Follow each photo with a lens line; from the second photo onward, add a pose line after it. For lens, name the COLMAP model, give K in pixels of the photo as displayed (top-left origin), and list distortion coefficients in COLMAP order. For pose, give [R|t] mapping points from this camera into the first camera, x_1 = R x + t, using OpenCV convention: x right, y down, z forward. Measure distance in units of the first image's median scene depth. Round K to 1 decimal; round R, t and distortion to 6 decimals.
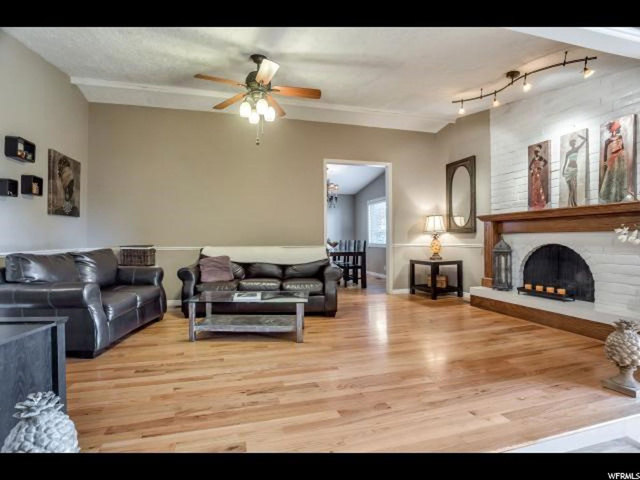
lens RADIAL K [[326.6, 0, 318.7], [0, 326.6, 234.4], [0, 0, 1]] dist [-0.049229, 0.018475]
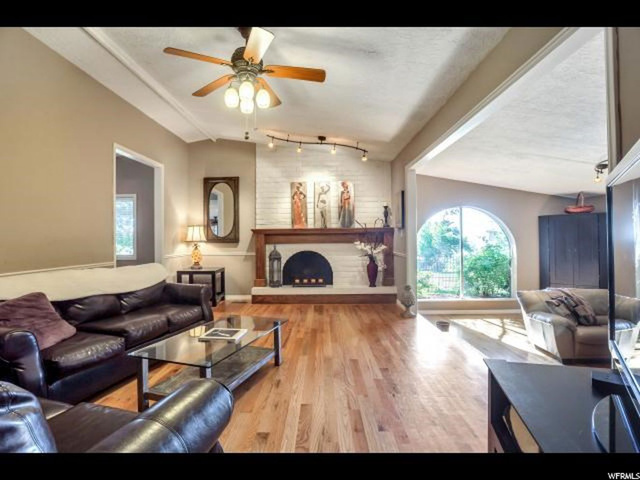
lens RADIAL K [[326.6, 0, 318.7], [0, 326.6, 234.4], [0, 0, 1]] dist [-0.049229, 0.018475]
pose [[0.295725, 0.016095, 0.955137, -0.692160], [-0.005581, 0.999870, -0.015121, -0.023315], [-0.955257, -0.000859, 0.295777, 0.461041]]
